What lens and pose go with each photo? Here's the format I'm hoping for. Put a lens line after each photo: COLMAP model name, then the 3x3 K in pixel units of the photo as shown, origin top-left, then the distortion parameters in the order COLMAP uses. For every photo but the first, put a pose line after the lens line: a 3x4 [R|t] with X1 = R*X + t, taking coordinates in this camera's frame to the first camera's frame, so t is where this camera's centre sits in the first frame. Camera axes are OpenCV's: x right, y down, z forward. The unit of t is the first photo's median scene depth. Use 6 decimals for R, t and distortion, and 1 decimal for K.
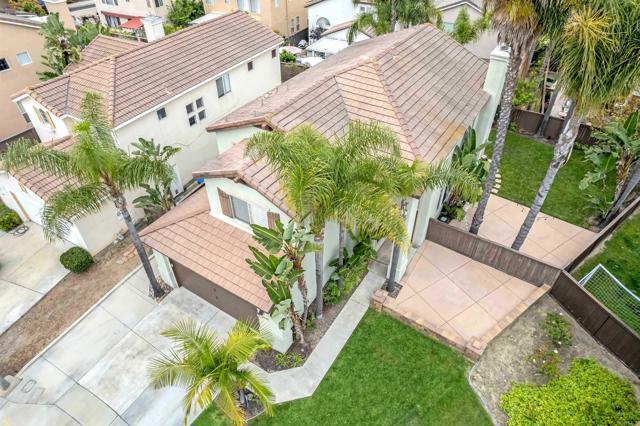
lens RADIAL K [[413.6, 0, 316.0], [0, 413.6, 211.3], [0, 0, 1]] dist [-0.063172, 0.060298]
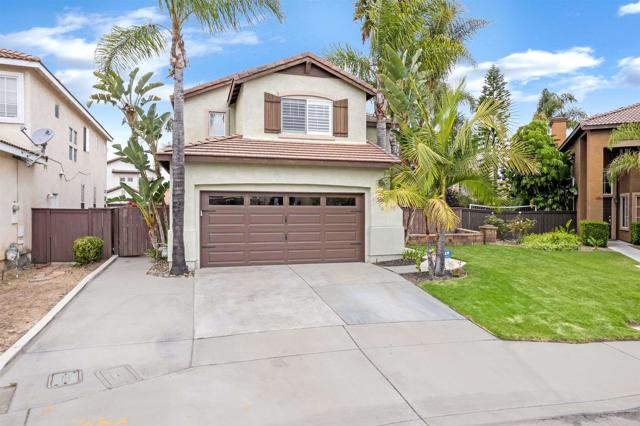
lens RADIAL K [[413.6, 0, 316.0], [0, 413.6, 211.3], [0, 0, 1]] dist [-0.063172, 0.060298]
pose [[0.661174, 0.006537, 0.750204, -0.783780], [0.476404, 0.768817, -0.426566, 0.534973], [-0.579559, 0.639435, 0.505207, 0.631070]]
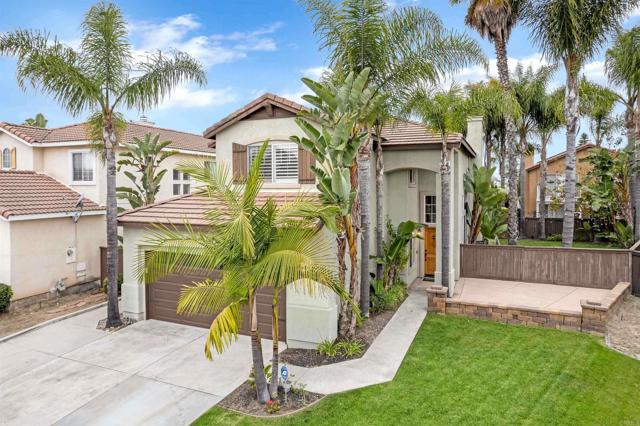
lens RADIAL K [[418.8, 0, 322.3], [0, 418.8, 188.7], [0, 0, 1]] dist [-0.079224, 0.079602]
pose [[0.986503, 0.003932, 0.163695, -0.187602], [0.101498, 0.769803, -0.630160, 0.551769], [-0.128491, 0.638270, 0.759014, 0.367011]]
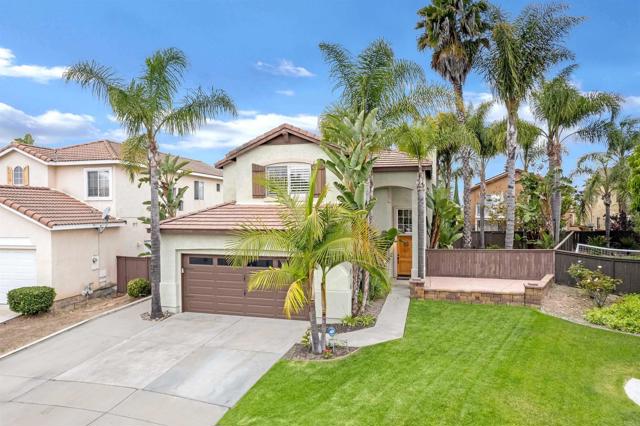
lens RADIAL K [[413.6, 0, 316.0], [0, 413.6, 211.3], [0, 0, 1]] dist [-0.063172, 0.060298]
pose [[0.955638, 0.001566, 0.294541, -0.372178], [0.187155, 0.768939, -0.611314, 0.659244], [-0.227441, 0.639320, 0.734534, 0.275556]]
